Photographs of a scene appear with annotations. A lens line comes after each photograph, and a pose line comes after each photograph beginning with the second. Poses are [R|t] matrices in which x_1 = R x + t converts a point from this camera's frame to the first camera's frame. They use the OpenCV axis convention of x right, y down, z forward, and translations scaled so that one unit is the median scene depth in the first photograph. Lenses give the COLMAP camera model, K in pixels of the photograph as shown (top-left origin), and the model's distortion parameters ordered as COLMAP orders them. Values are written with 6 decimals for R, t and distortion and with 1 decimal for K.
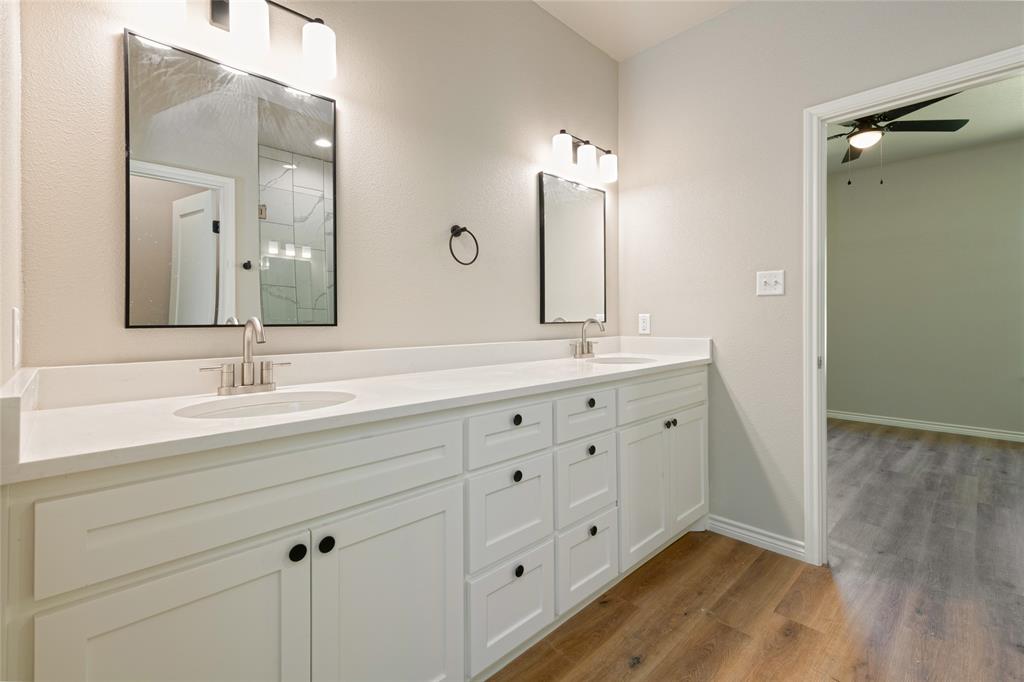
lens RADIAL K [[443.3, 0, 490.3], [0, 443.3, 324.4], [0, 0, 1]] dist [0.057939, -0.000178]
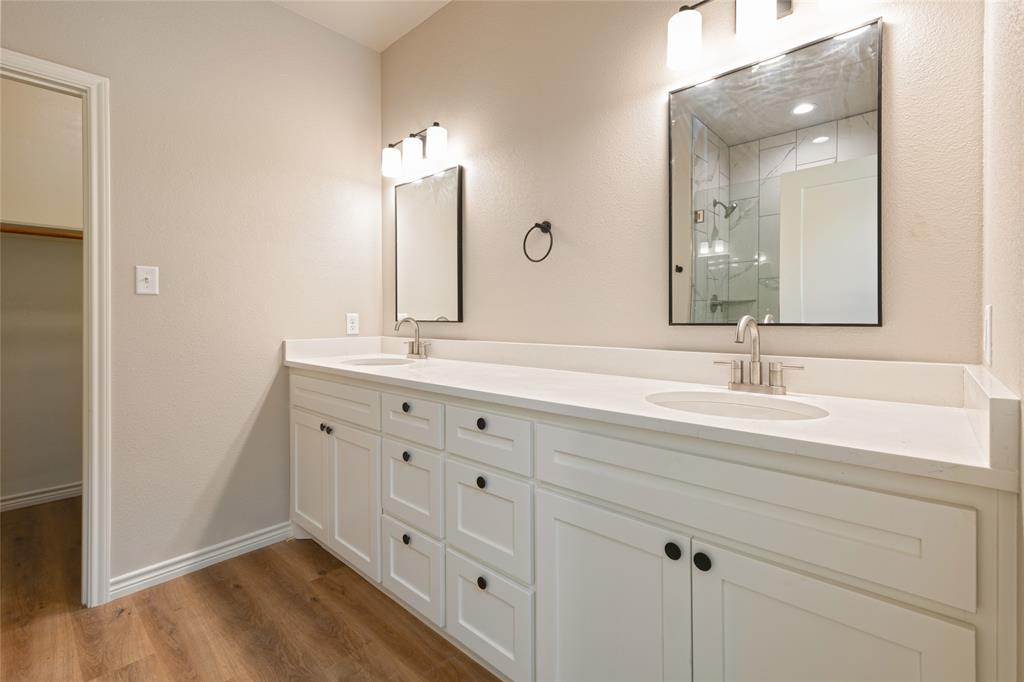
lens RADIAL K [[454.0, 0, 512.2], [0, 454.0, 313.3], [0, 0, 1]] dist [0.011781, -0.000985]
pose [[0.080754, -0.010267, -0.996681, 0.918739], [-0.009309, 0.999896, -0.011055, -0.010422], [0.996691, 0.010171, 0.080650, 0.867773]]
